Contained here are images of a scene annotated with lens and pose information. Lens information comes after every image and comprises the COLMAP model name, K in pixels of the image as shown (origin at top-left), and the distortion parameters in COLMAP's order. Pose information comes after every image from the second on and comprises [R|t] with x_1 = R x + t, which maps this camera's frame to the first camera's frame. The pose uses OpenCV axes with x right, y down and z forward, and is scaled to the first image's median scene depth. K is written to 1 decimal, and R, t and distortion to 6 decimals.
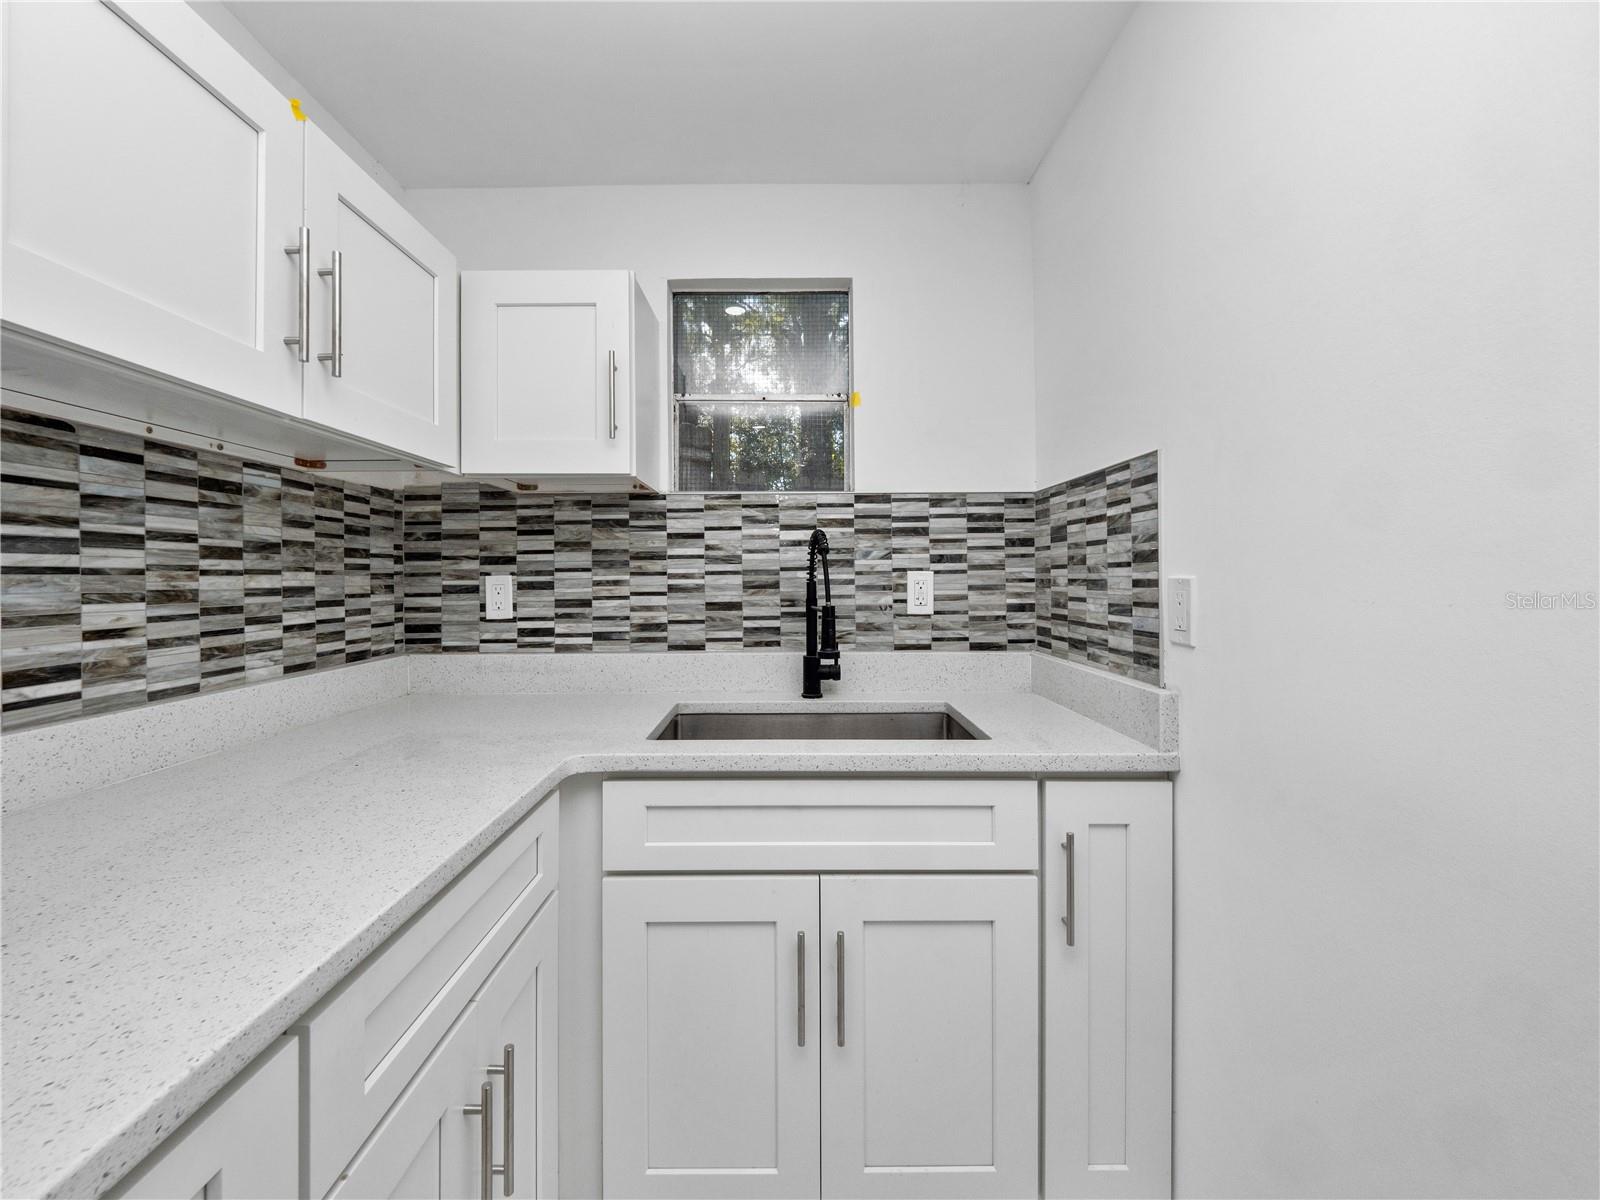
lens RADIAL K [[660.8, 0, 781.5], [0, 660.8, 563.5], [0, 0, 1]] dist [0.003178, -0.010040]
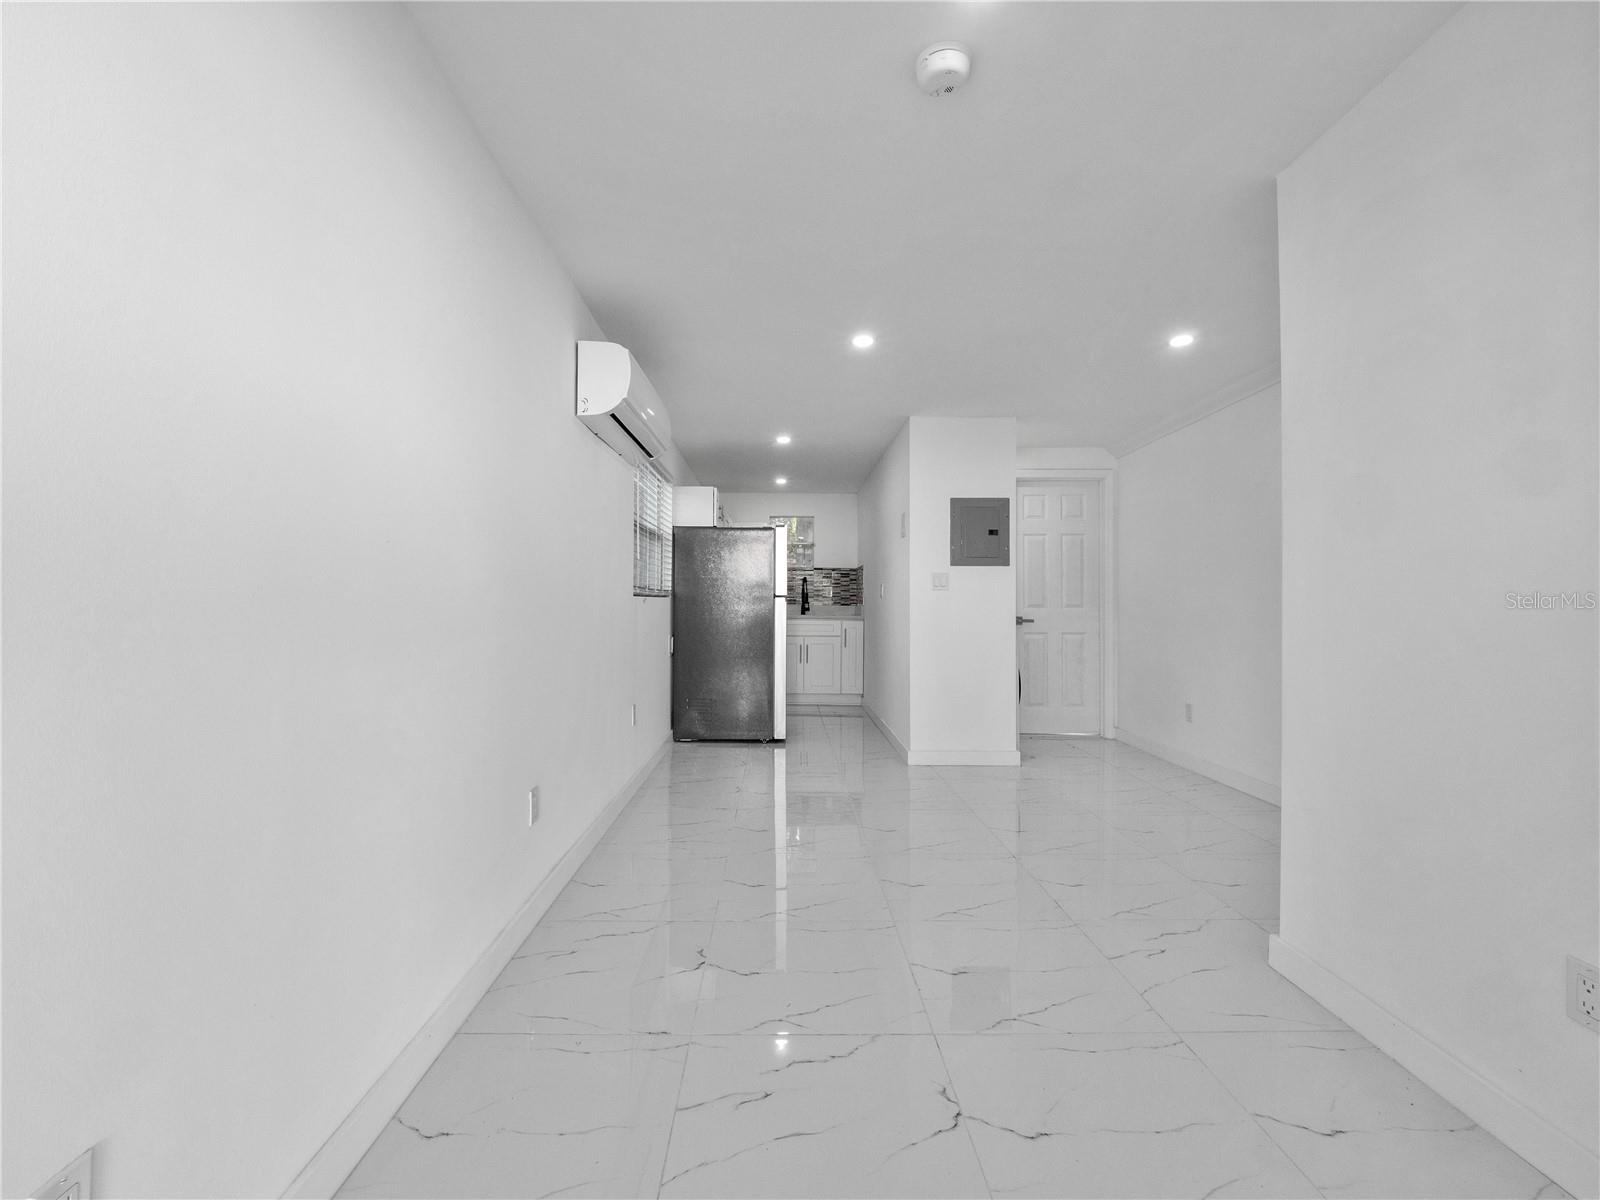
lens RADIAL K [[670.2, 0, 800.0], [0, 670.2, 600.0], [0, 0, 1]] dist [-0.000223, -0.017397]
pose [[0.999326, 0.009452, 0.035468, -0.131032], [-0.009597, 0.999946, 0.003932, 0.084890], [-0.035429, -0.004270, 0.999363, -3.369556]]
